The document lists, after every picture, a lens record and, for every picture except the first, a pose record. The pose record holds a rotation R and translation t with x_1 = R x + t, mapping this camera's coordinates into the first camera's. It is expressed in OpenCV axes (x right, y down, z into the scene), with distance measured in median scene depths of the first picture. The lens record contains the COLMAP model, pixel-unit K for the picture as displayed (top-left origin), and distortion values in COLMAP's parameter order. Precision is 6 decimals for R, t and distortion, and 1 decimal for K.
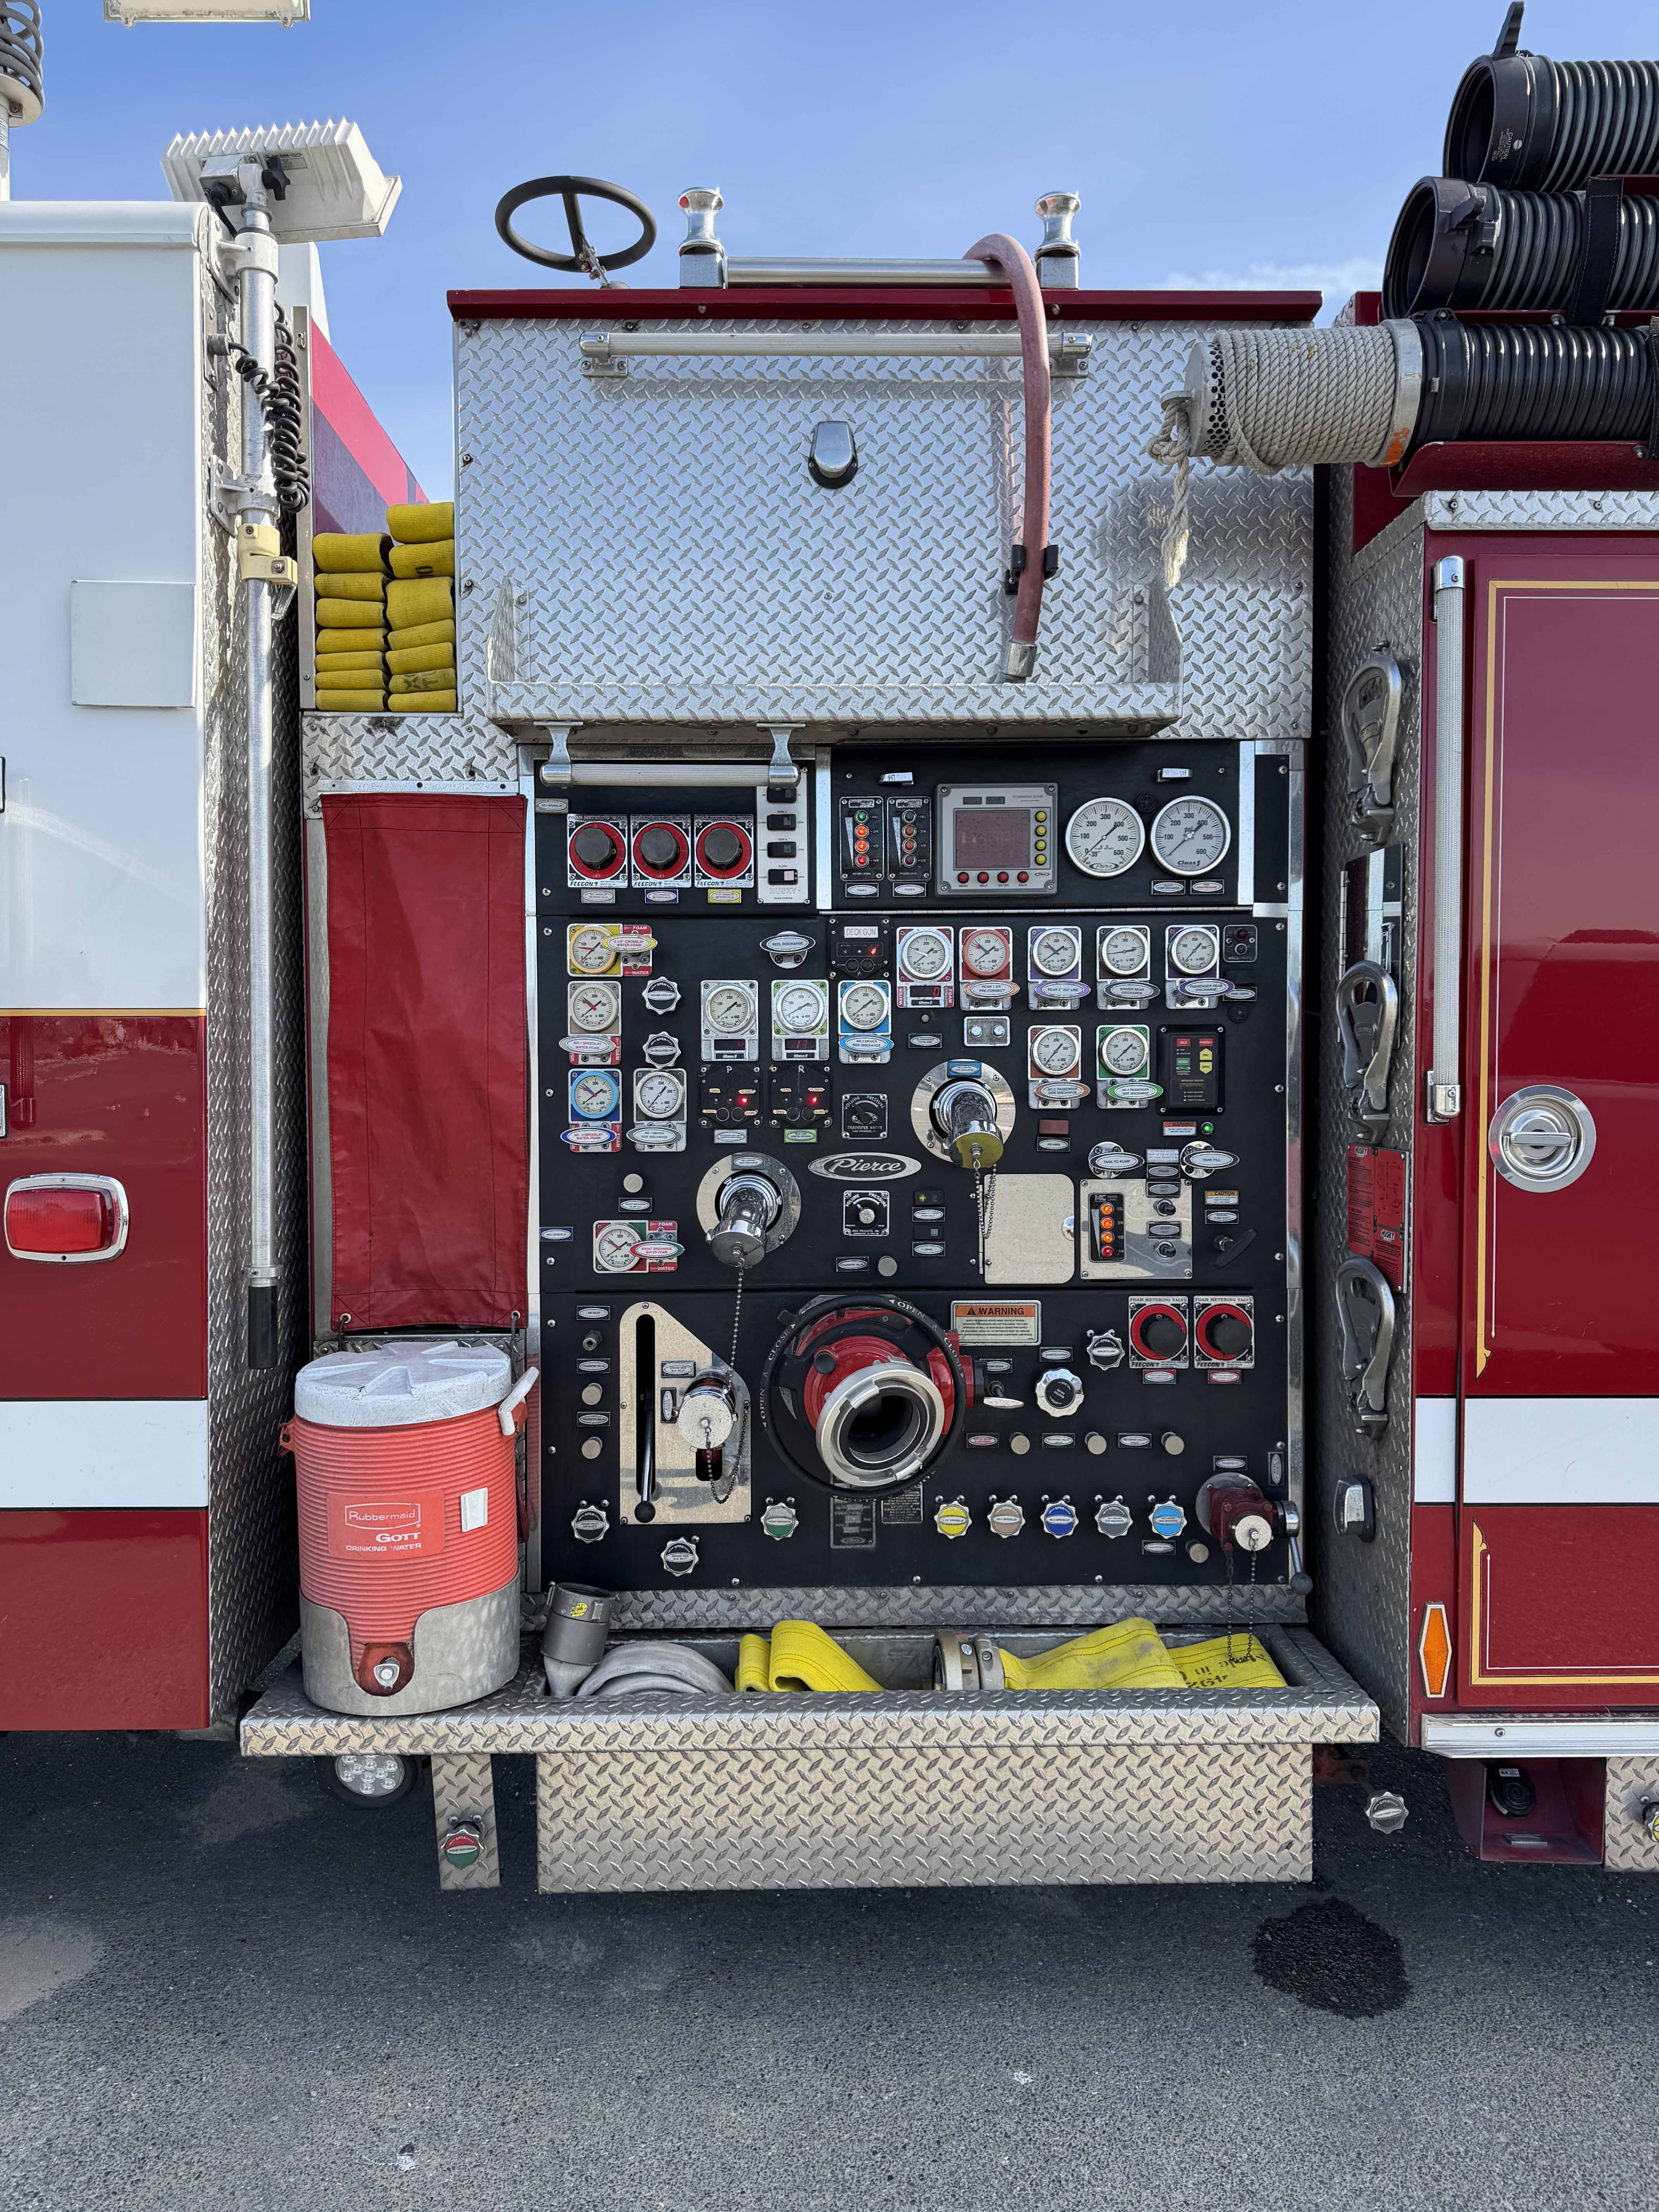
lens RADIAL K [[1585.6, 0, 840.8], [0, 1585.6, 1118.2], [0, 0, 1]] dist [0.051712, -0.061861]
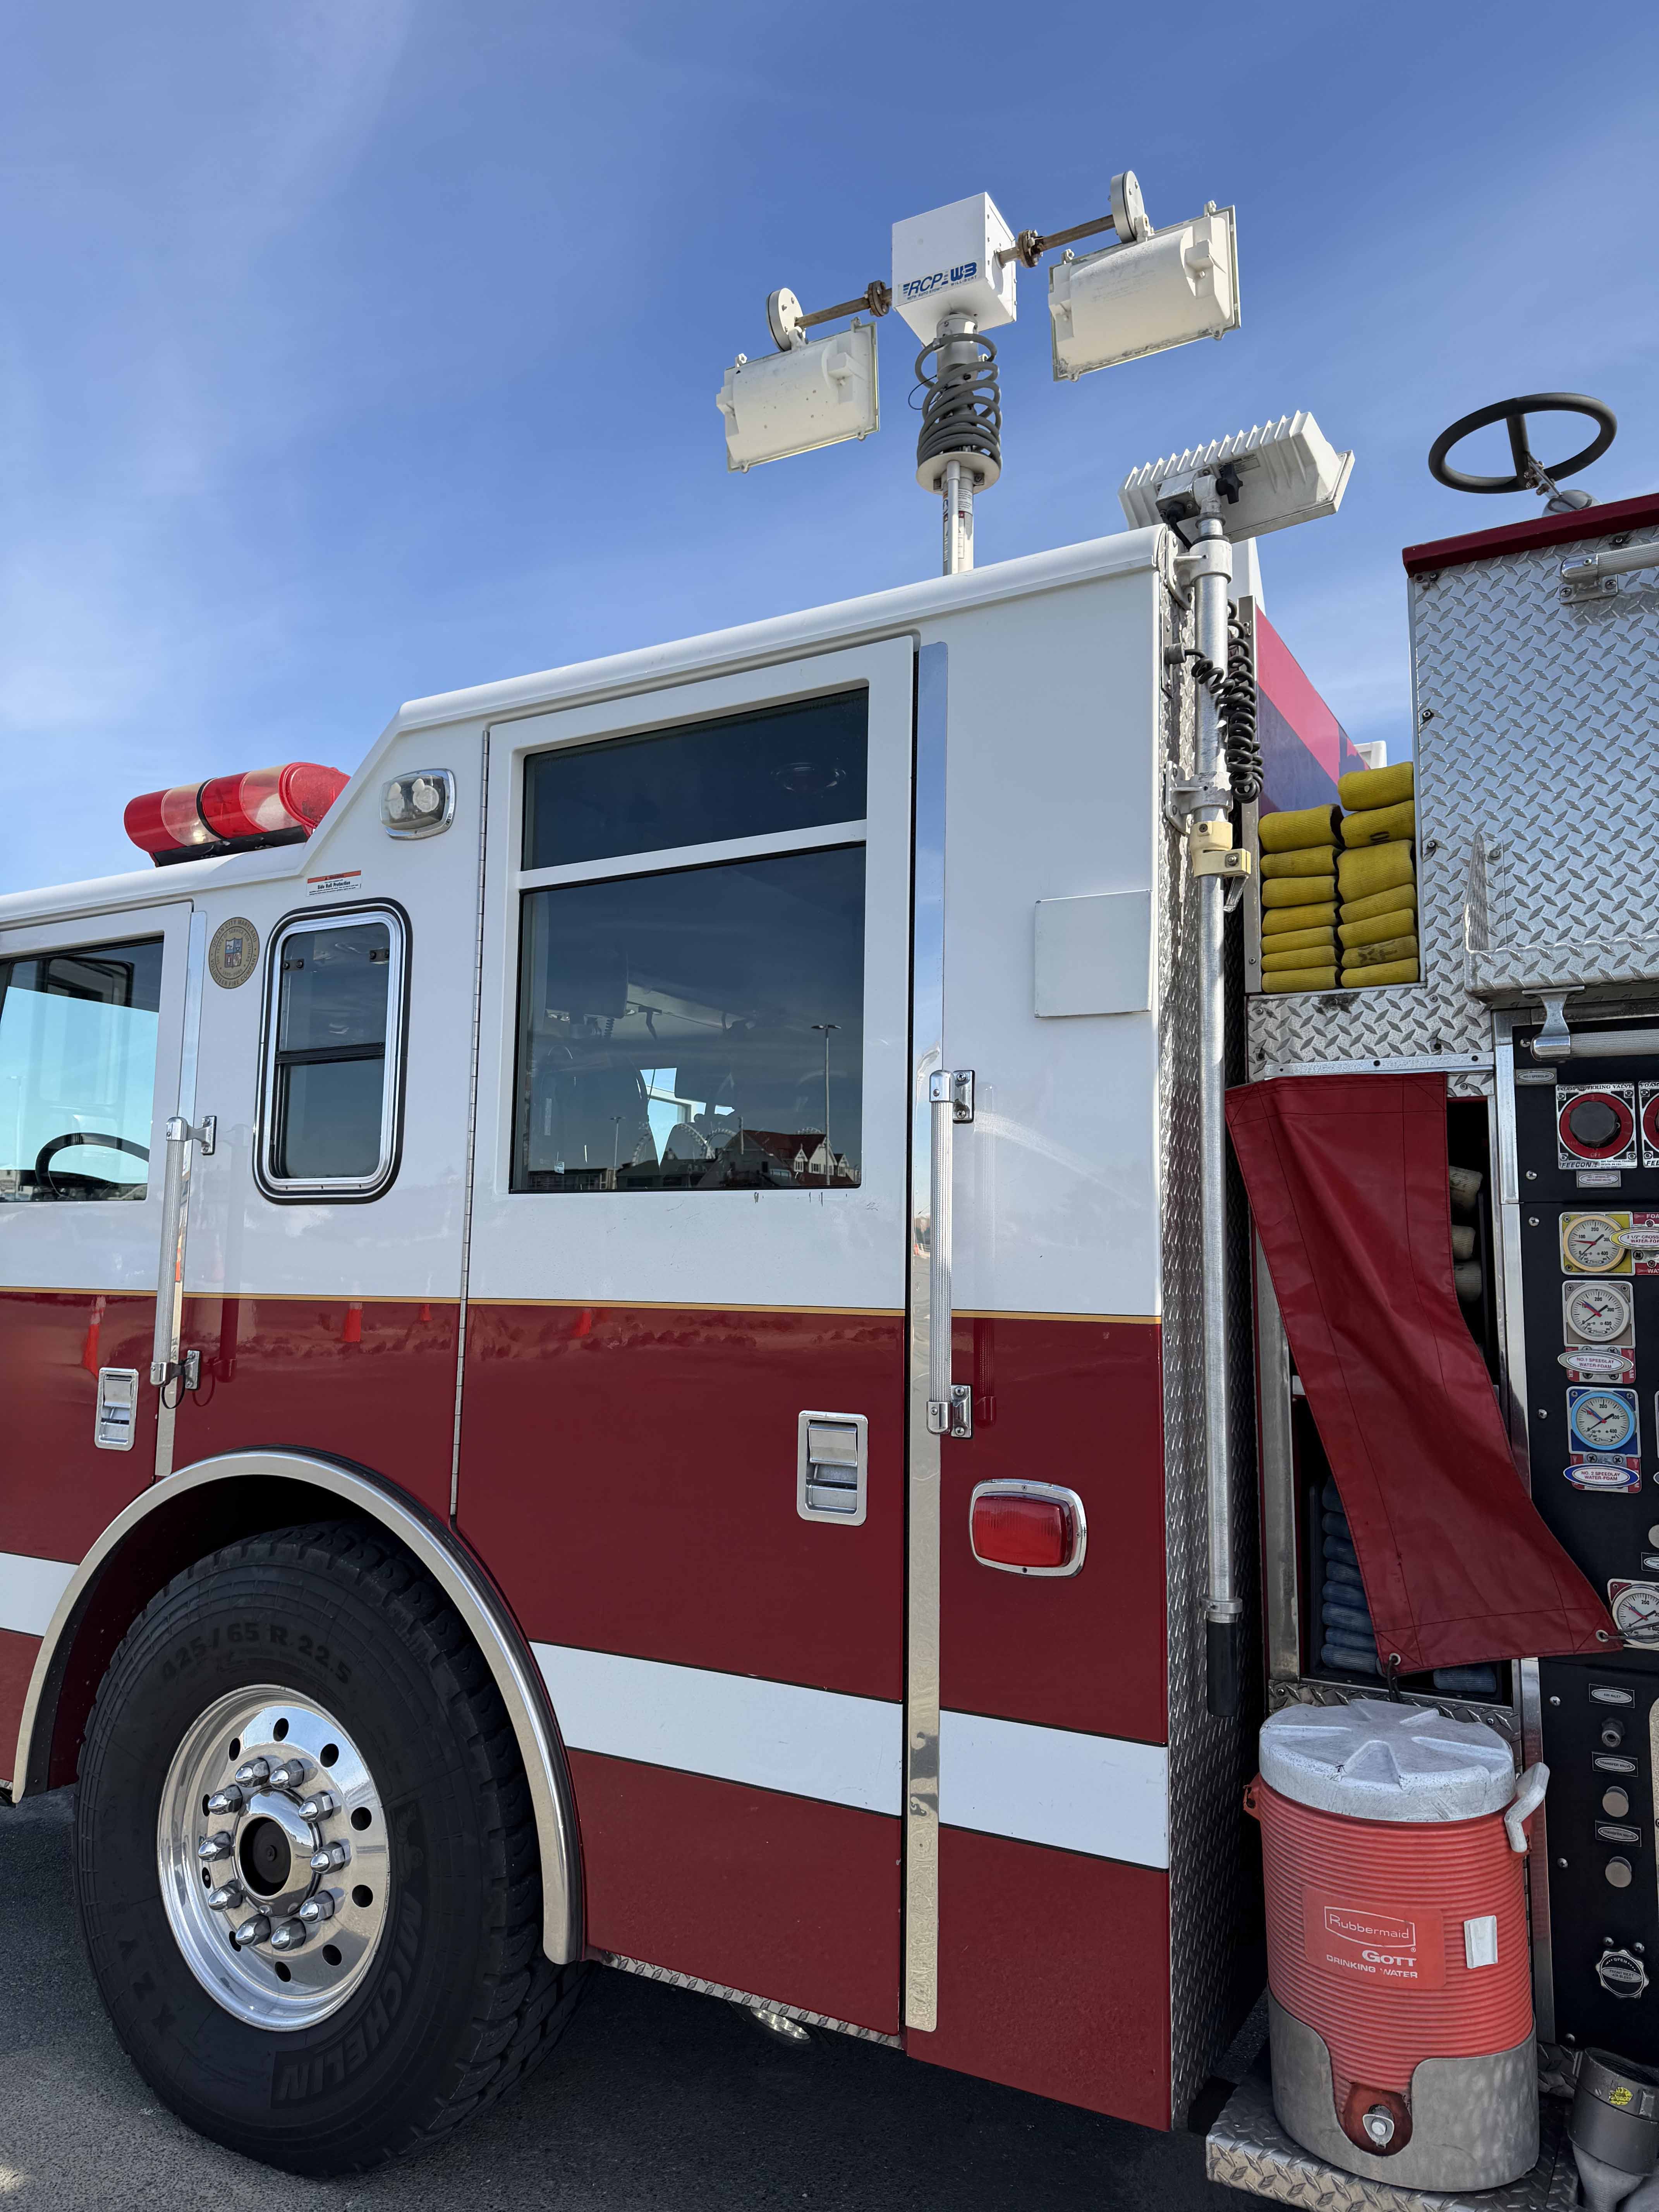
lens RADIAL K [[1585.6, 0, 800.5], [0, 1585.6, 1092.0], [0, 0, 1]] dist [0.051712, -0.061861]
pose [[0.852086, -0.047801, -0.521214, -0.071913], [-0.028016, 0.990228, -0.136615, -0.060219], [0.522651, 0.131010, 0.842421, 0.059458]]
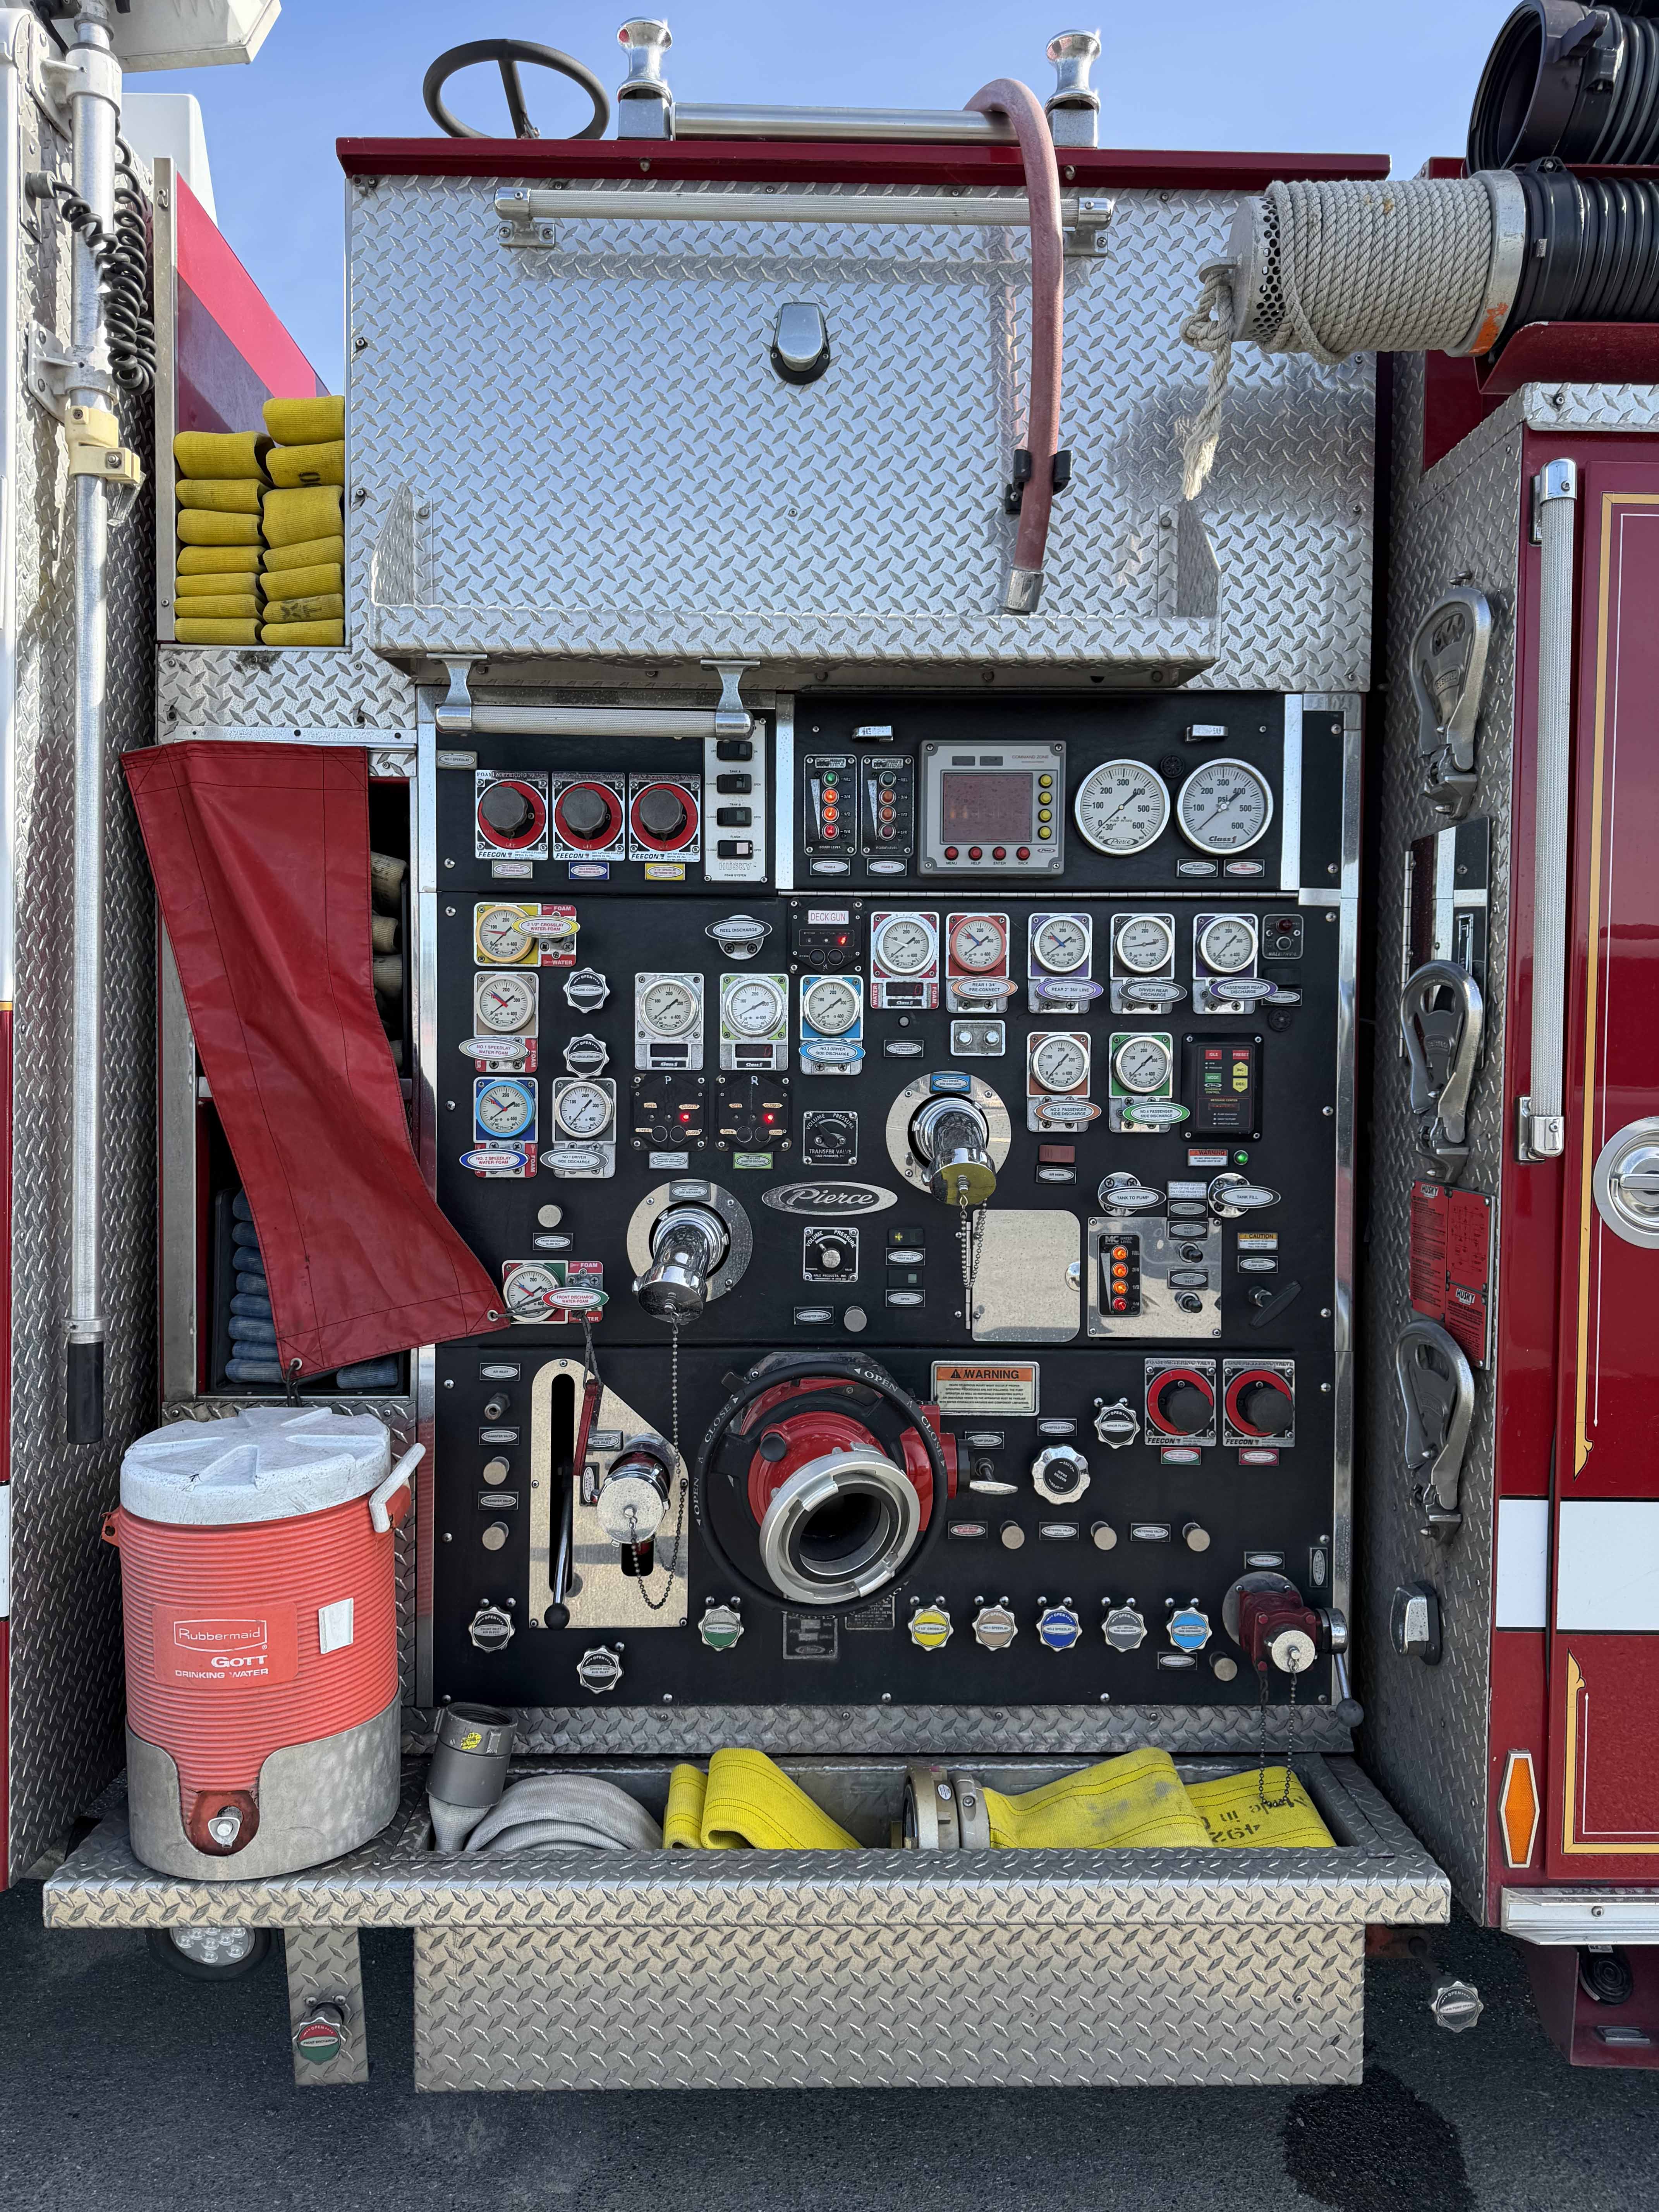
lens RADIAL K [[1585.6, 0, 842.9], [0, 1585.6, 1099.1], [0, 0, 1]] dist [0.051712, -0.061861]
pose [[0.999916, 0.011747, 0.005447, 0.017548], [-0.011731, 0.999927, -0.002971, -0.020048], [-0.005482, 0.002907, 0.999981, 0.172091]]
